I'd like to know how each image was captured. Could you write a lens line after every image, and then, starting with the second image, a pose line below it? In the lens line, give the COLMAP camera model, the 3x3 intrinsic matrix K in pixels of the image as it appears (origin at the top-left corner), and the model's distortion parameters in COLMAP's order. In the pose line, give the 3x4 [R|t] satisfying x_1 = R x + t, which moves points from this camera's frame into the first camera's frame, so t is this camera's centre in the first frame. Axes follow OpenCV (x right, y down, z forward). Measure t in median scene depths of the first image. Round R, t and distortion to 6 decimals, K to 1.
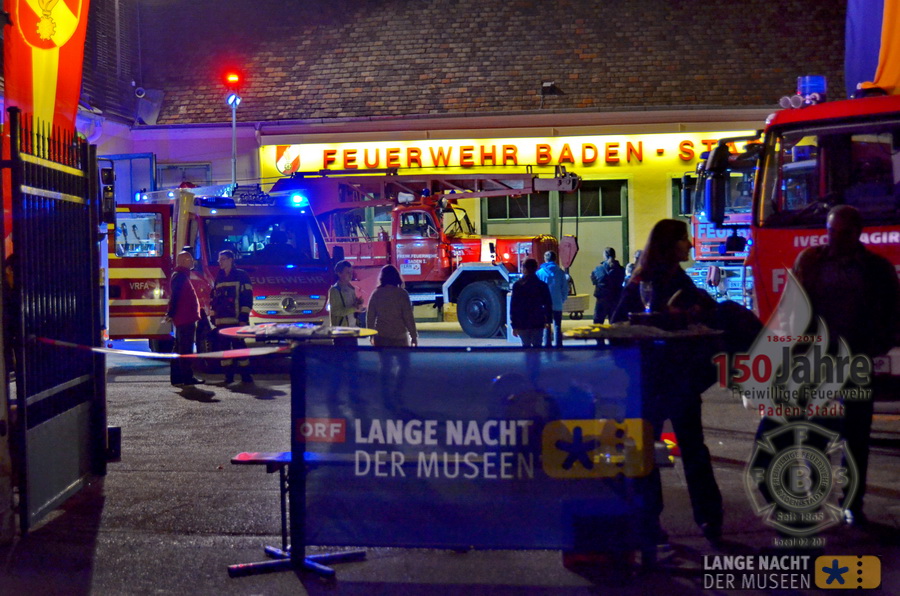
lens RADIAL K [[2512.6, 0, 444.7], [0, 2512.6, 294.5], [0, 0, 1]] dist [0.328408, 0.000000]
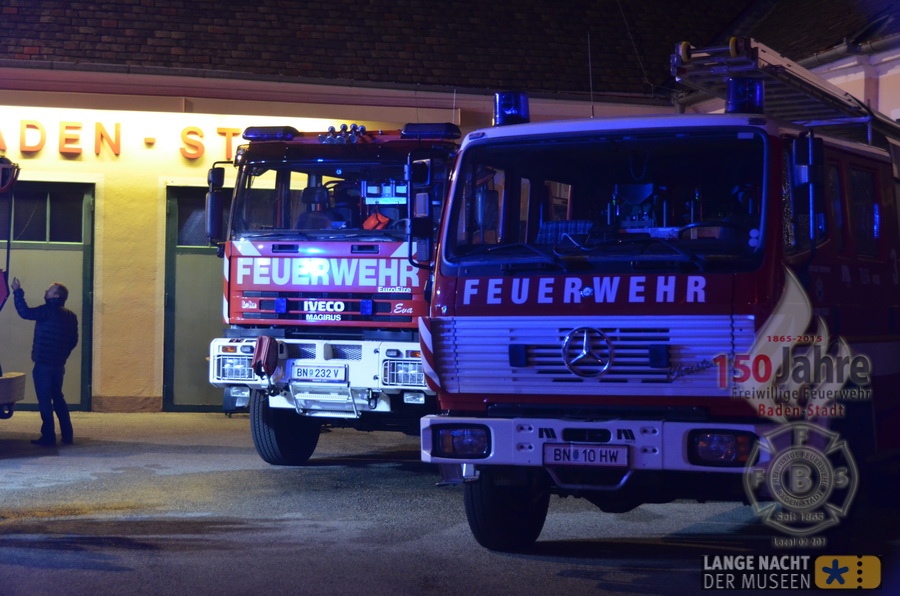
lens RADIAL K [[1848.2, 0, 448.5], [0, 1848.2, 304.0], [0, 0, 1]] dist [0.020821, 0.000000]
pose [[0.955814, 0.040706, 0.291142, 0.025207], [-0.036049, 0.999122, -0.021345, -0.010027], [-0.291755, 0.009907, 0.956442, 0.545612]]
